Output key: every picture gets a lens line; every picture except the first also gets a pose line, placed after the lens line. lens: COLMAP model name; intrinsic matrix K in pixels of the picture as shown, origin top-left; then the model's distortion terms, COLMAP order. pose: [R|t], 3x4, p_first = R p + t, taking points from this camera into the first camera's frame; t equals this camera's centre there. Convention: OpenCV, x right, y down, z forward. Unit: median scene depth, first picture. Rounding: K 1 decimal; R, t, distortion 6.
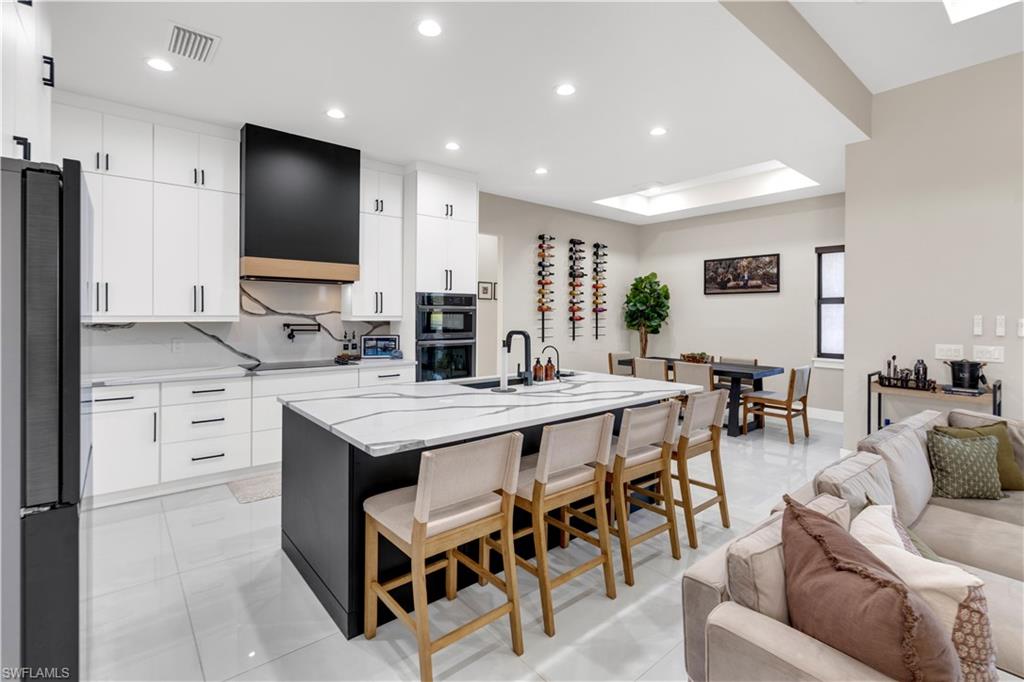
lens RADIAL K [[469.1, 0, 513.3], [0, 469.1, 315.6], [0, 0, 1]] dist [-0.012819, 0.000228]
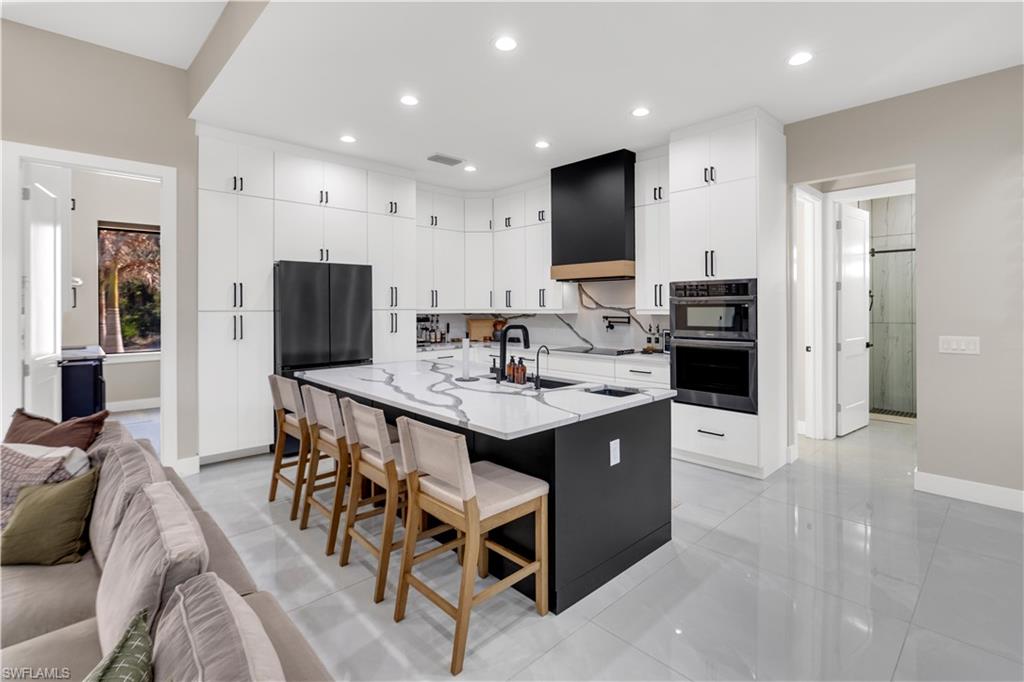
lens RADIAL K [[477.4, 0, 517.2], [0, 477.4, 309.4], [0, 0, 1]] dist [-0.020658, -0.000065]
pose [[0.056866, -0.002125, -0.998380, 0.660396], [-0.000986, 0.999997, -0.002185, 0.003053], [0.998381, 0.001108, 0.056864, 0.659618]]
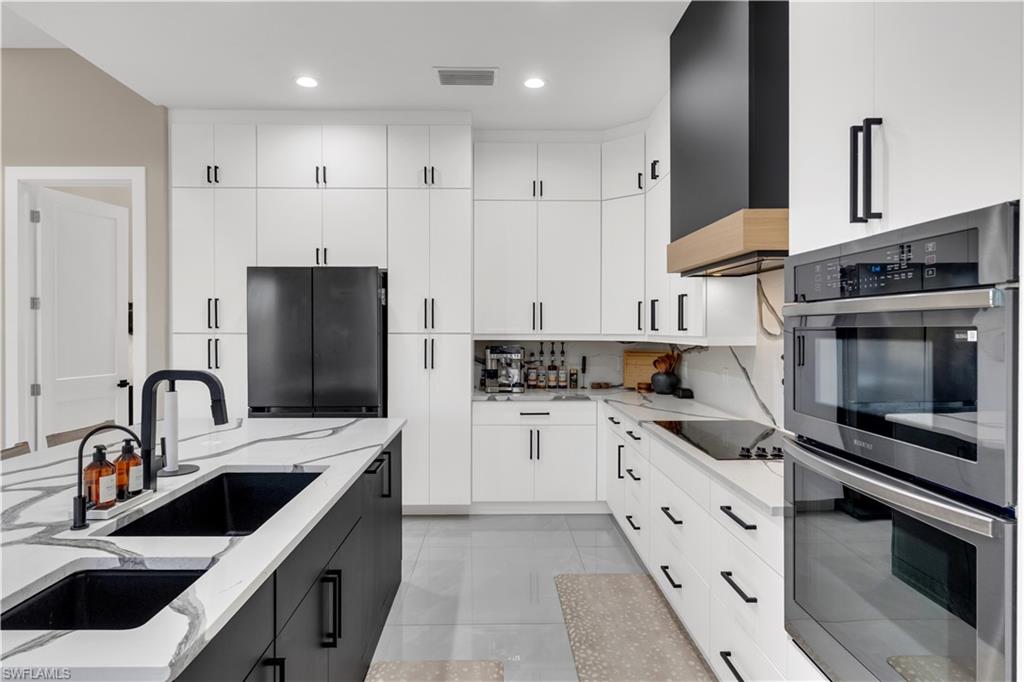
lens RADIAL K [[595.6, 0, 505.9], [0, 595.6, 339.5], [0, 0, 1]] dist [-0.003702, -0.000448]
pose [[-0.632718, 0.006731, -0.774353, 0.167674], [-0.010455, 0.999797, 0.017233, -0.005828], [0.774312, 0.019000, -0.632519, 1.085713]]
